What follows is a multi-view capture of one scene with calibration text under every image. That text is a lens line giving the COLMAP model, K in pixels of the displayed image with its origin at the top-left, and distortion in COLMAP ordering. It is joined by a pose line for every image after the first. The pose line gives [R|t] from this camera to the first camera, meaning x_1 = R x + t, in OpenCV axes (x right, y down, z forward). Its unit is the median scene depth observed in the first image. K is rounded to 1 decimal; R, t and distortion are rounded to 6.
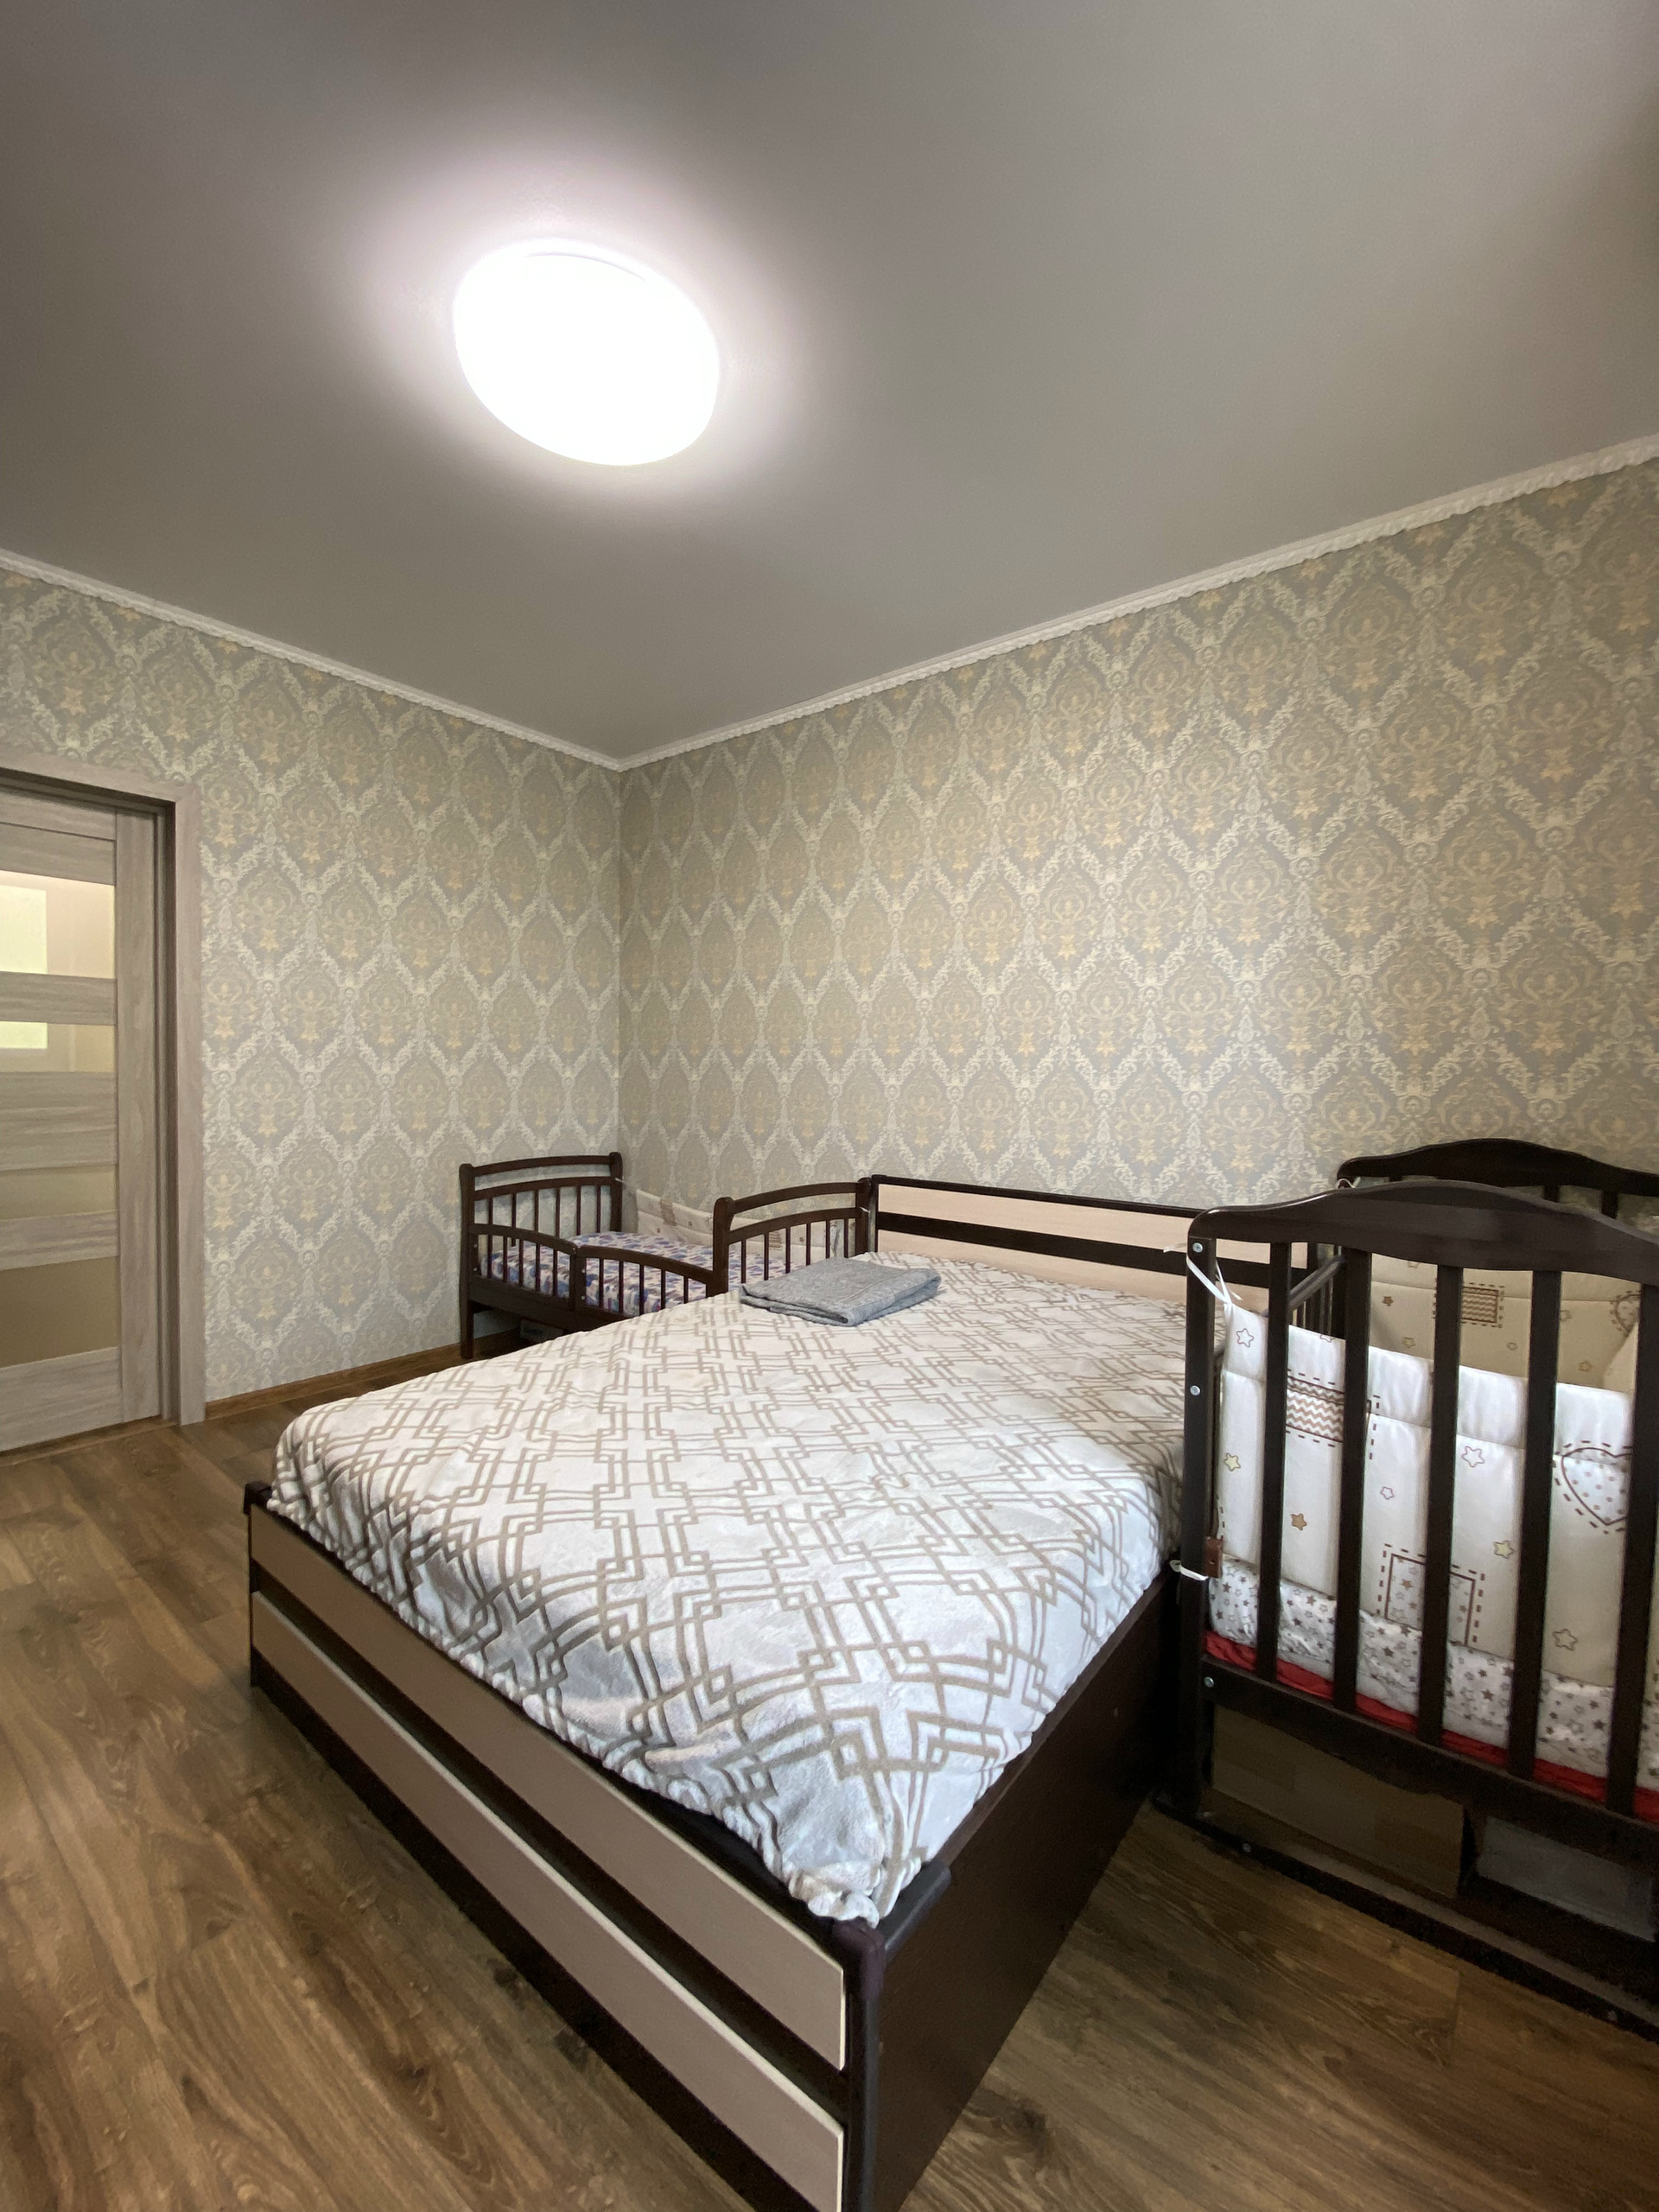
lens RADIAL K [[899.7, 0, 836.9], [0, 899.7, 1102.3], [0, 0, 1]] dist [0.037113, -0.021360]
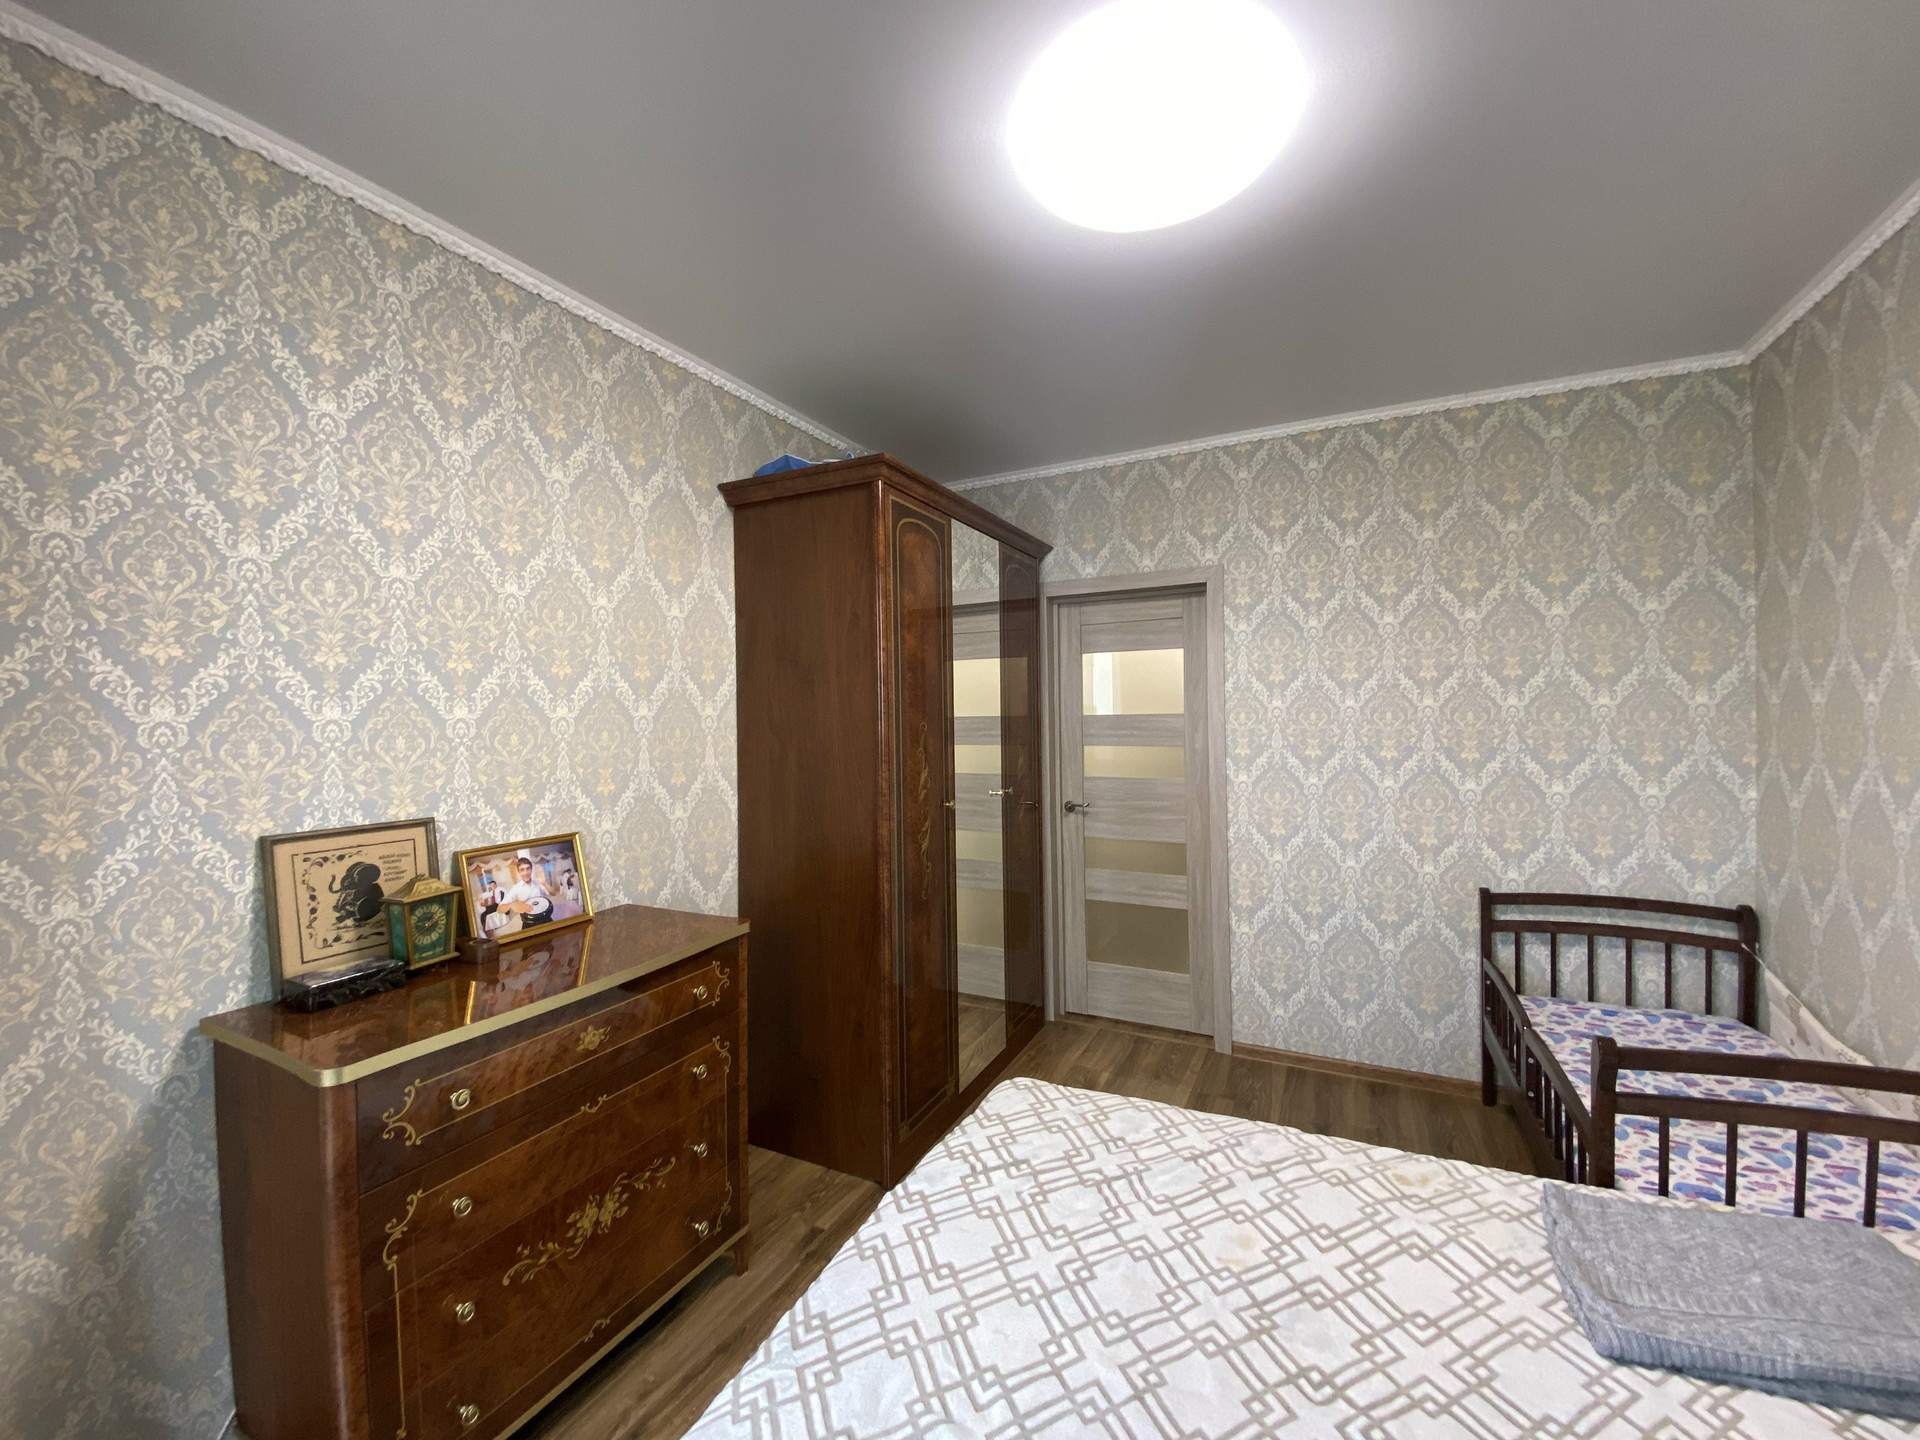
lens RADIAL K [[780.9, 0, 951.1], [0, 780.9, 723.1], [0, 0, 1]] dist [0.037113, -0.021360]
pose [[0.212481, -0.007986, -0.977133, 0.255590], [-0.013705, 0.999844, -0.011152, -0.081758], [0.977069, 0.015762, 0.212338, 0.310371]]
